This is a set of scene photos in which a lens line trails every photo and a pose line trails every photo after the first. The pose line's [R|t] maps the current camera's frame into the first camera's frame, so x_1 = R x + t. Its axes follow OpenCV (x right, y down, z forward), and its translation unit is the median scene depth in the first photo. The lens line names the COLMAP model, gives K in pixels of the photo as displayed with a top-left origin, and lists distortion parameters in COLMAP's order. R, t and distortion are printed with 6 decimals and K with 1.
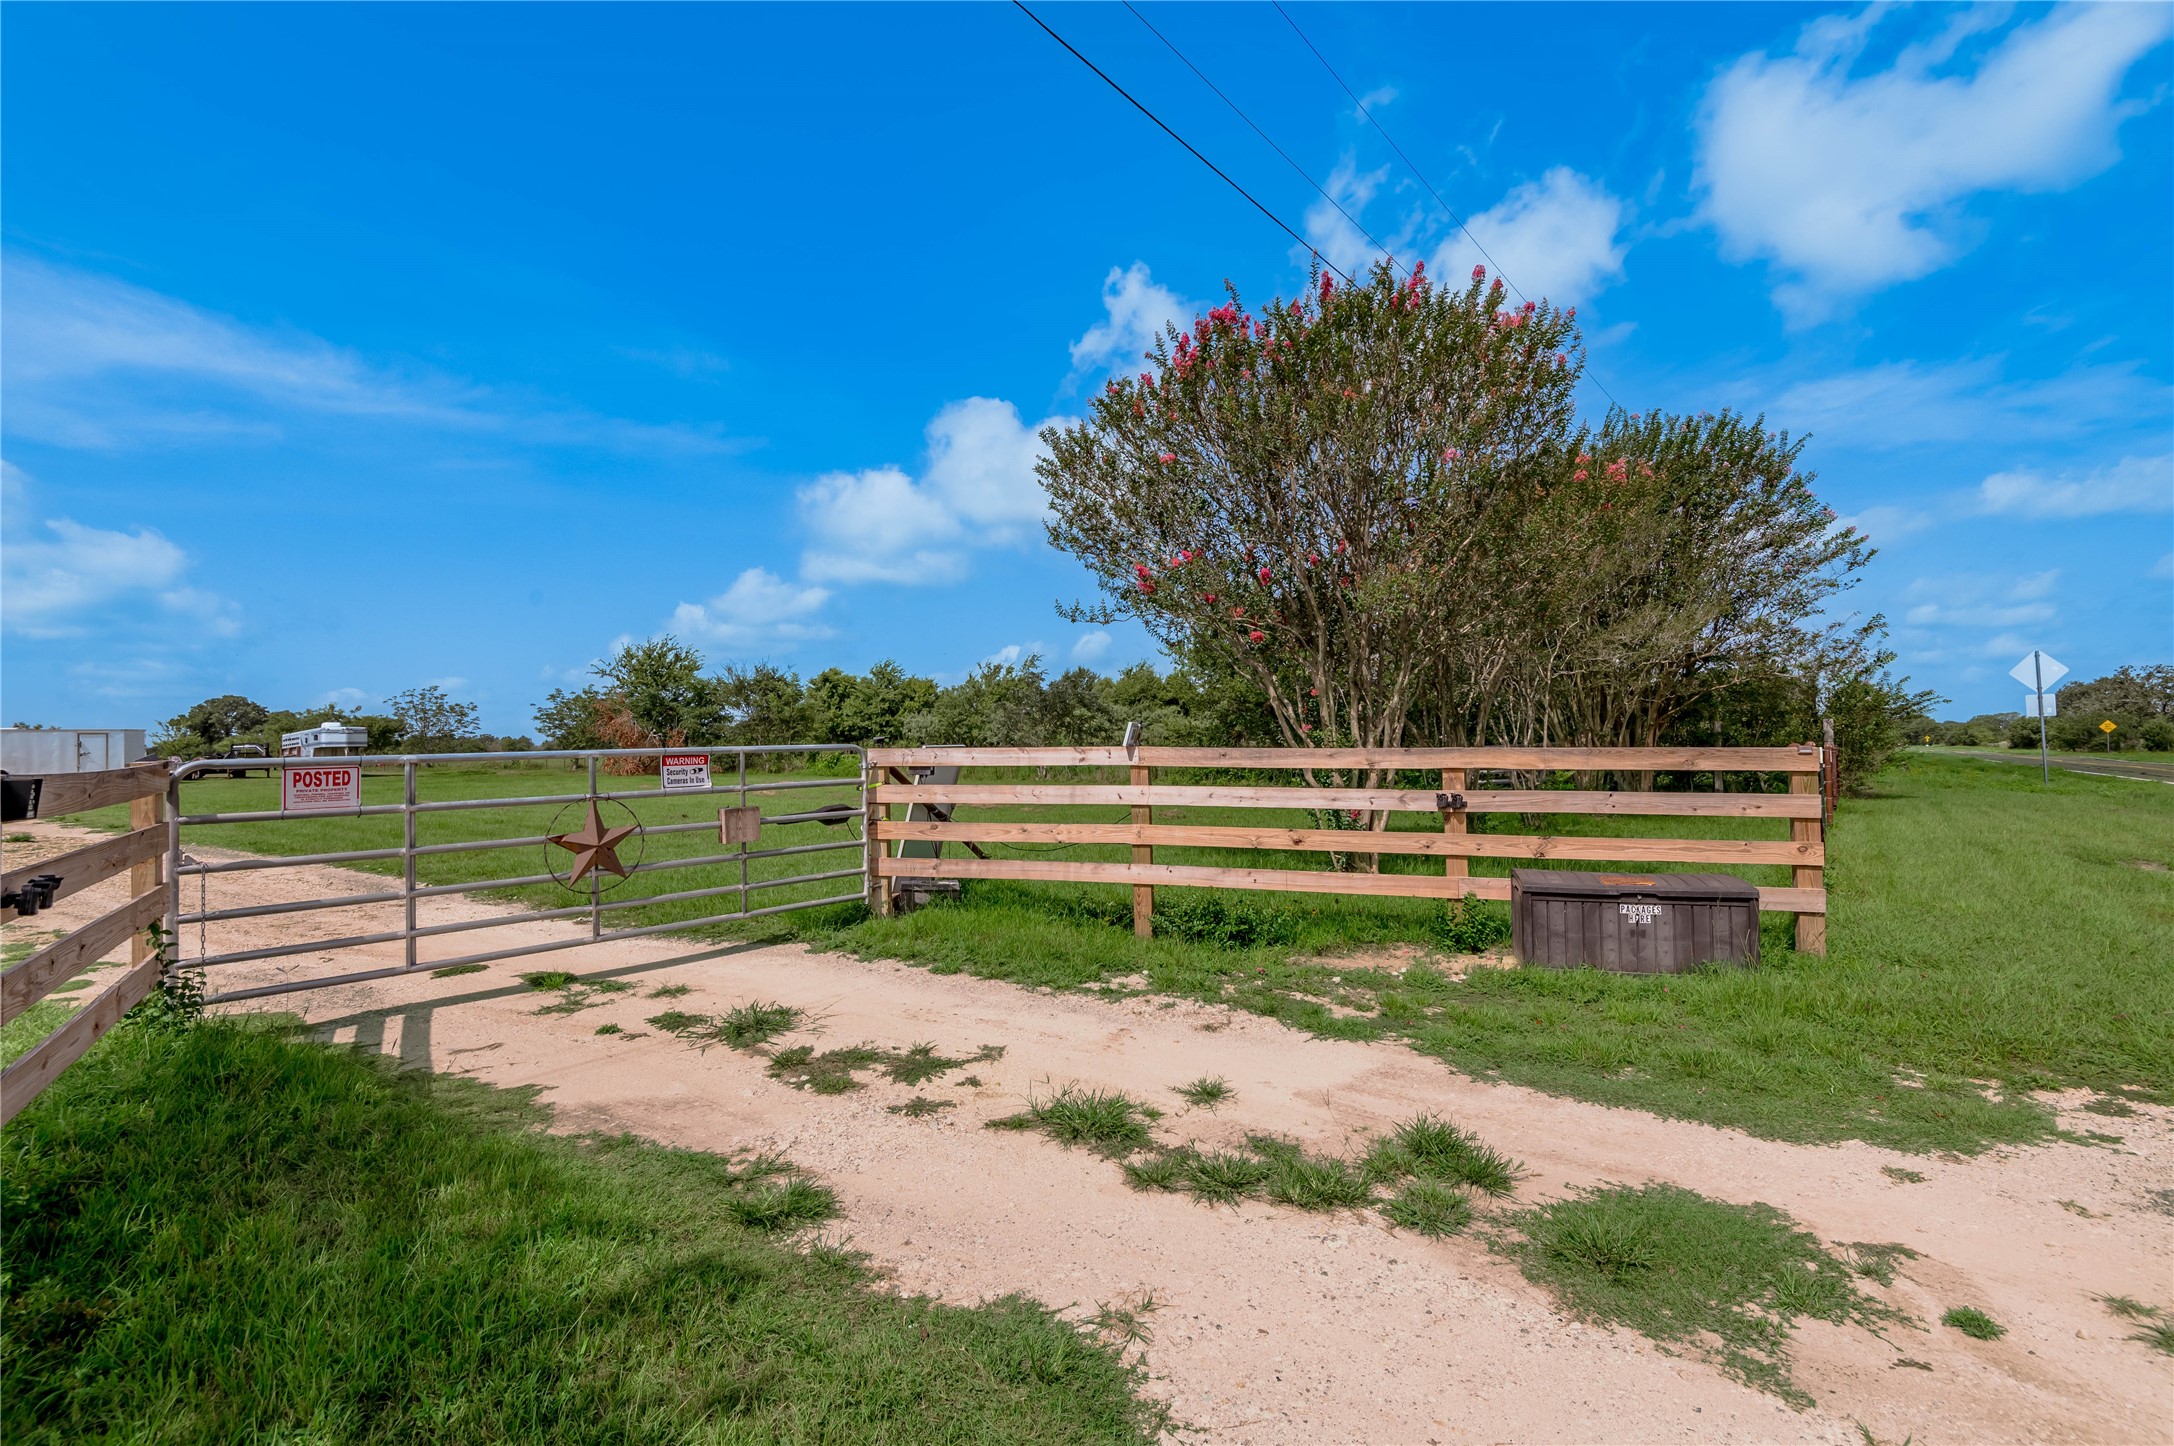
lens RADIAL K [[1023.6, 0, 1108.5], [0, 1023.6, 704.2], [0, 0, 1]] dist [0.019967, -0.015004]
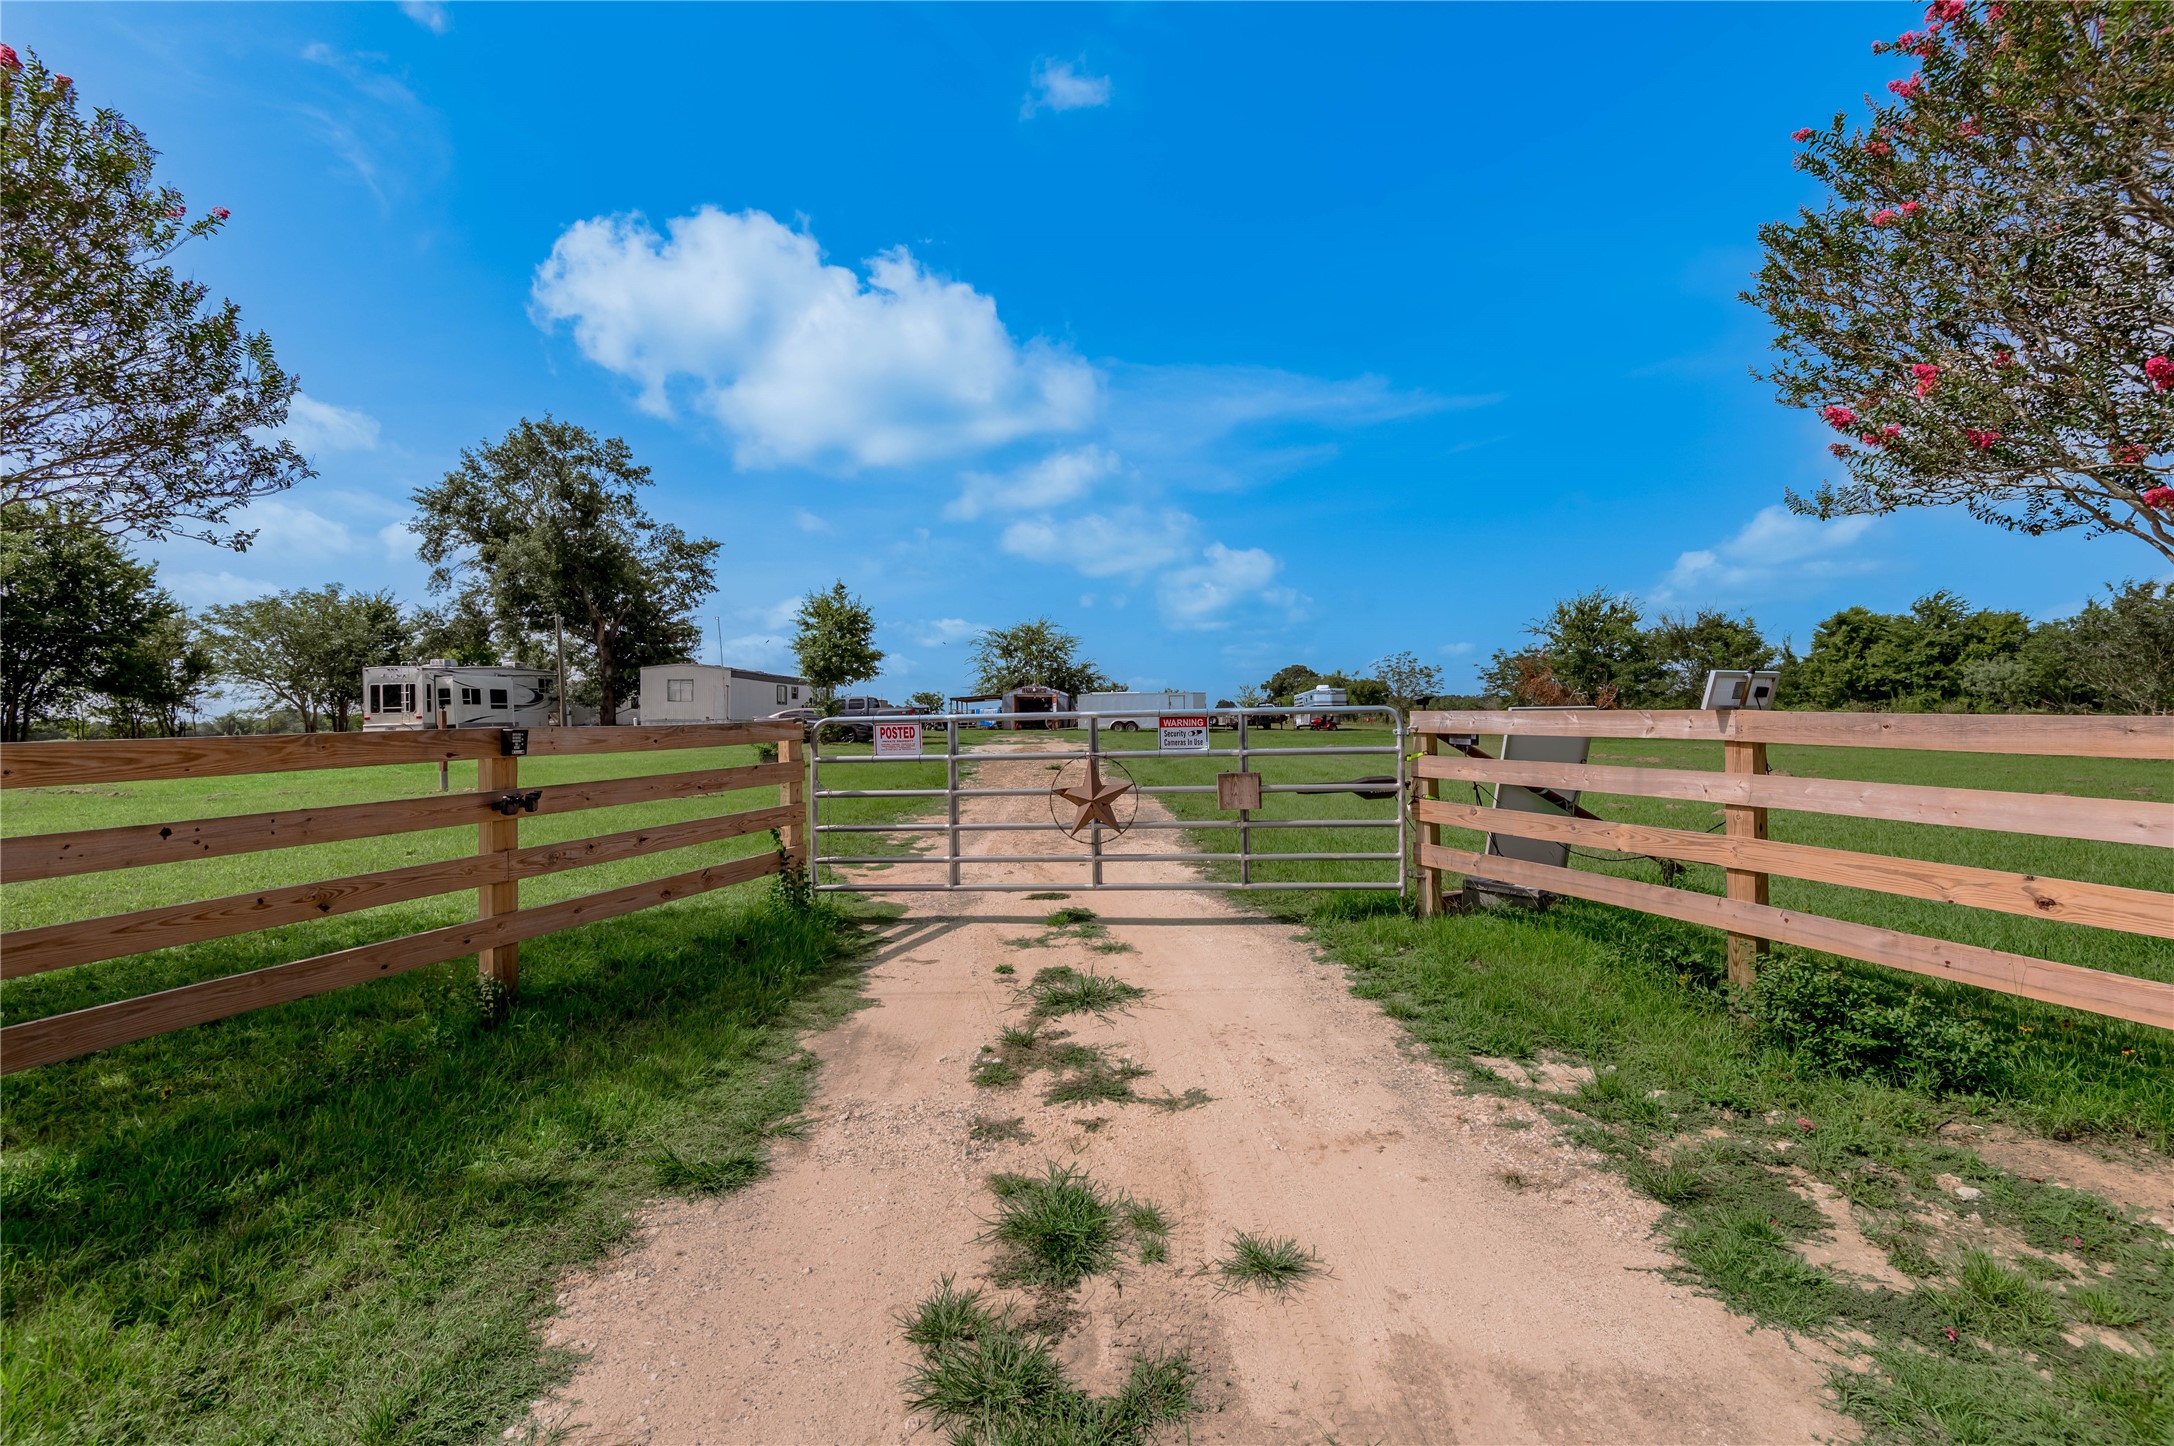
lens RADIAL K [[1023.6, 0, 1084.2], [0, 1023.6, 727.4], [0, 0, 1]] dist [0.019967, -0.015004]
pose [[0.578641, 0.018380, -0.815375, 0.333530], [0.033404, 0.998373, 0.046210, 0.010634], [0.814898, -0.053976, 0.577086, 0.348372]]
